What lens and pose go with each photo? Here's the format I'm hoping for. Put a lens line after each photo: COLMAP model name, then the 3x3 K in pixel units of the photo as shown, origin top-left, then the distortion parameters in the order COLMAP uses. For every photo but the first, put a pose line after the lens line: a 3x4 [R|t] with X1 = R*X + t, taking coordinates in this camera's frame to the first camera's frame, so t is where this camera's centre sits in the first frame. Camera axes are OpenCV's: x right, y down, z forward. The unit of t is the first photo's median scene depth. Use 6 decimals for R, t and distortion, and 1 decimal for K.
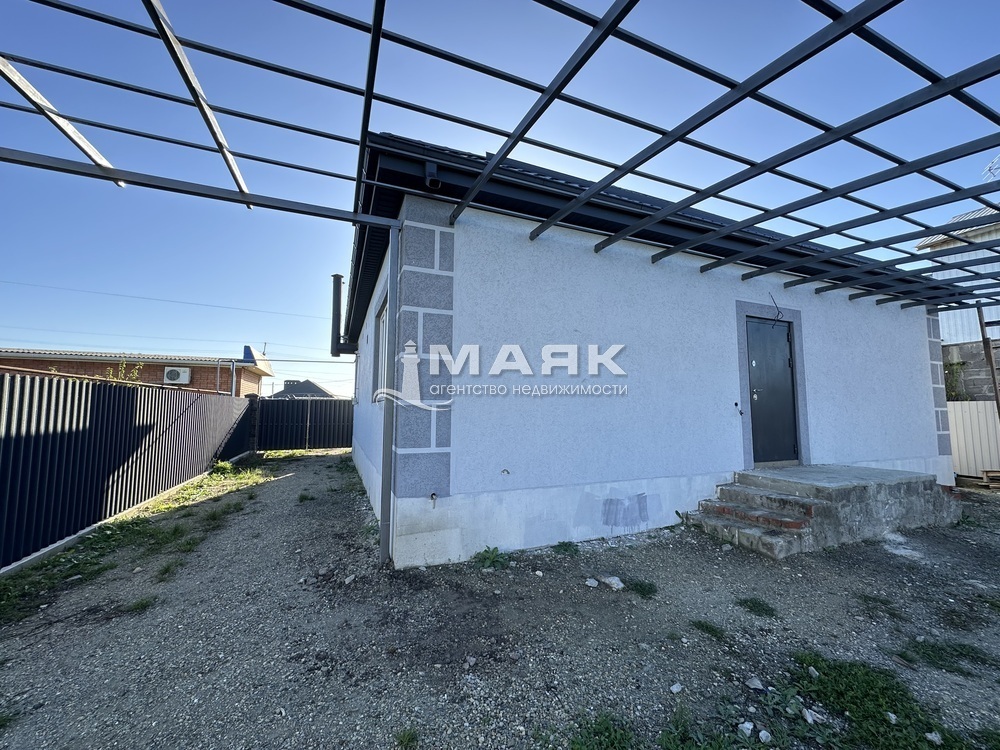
lens RADIAL K [[398.3, 0, 501.5], [0, 398.3, 373.8], [0, 0, 1]] dist [0.000710, 0.000527]
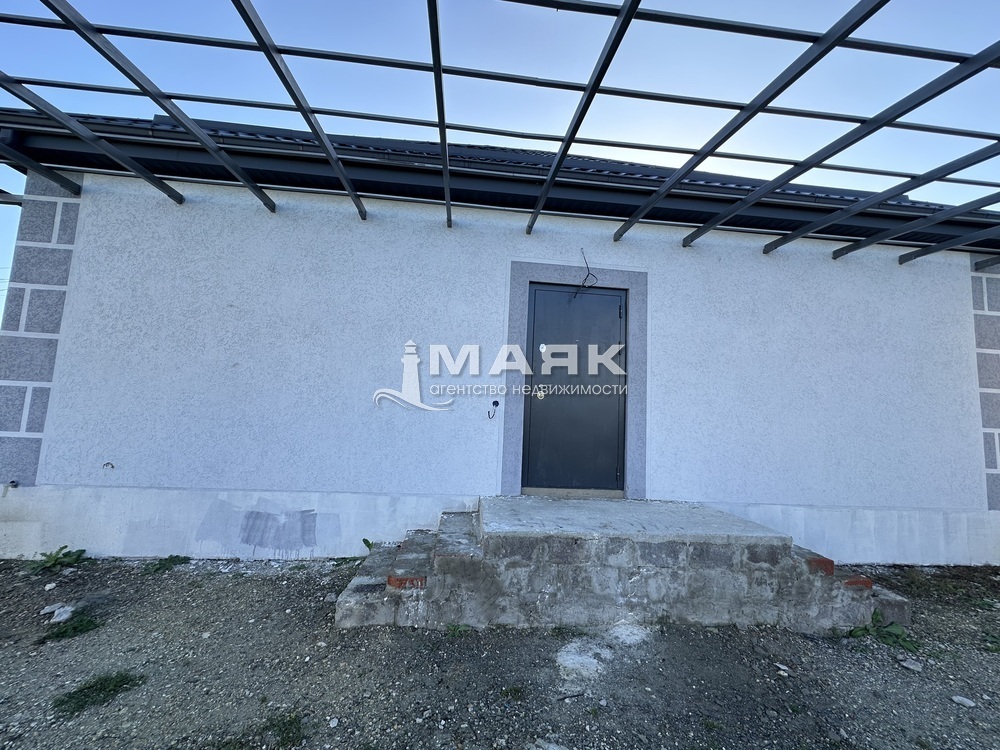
lens RADIAL K [[390.8, 0, 500.4], [0, 390.8, 379.3], [0, 0, 1]] dist [-0.000658, 0.000333]
pose [[0.951442, 0.008427, -0.307714, 0.973968], [-0.012840, 0.999842, -0.012320, 0.048869], [0.307561, 0.015673, 0.951399, 0.391895]]
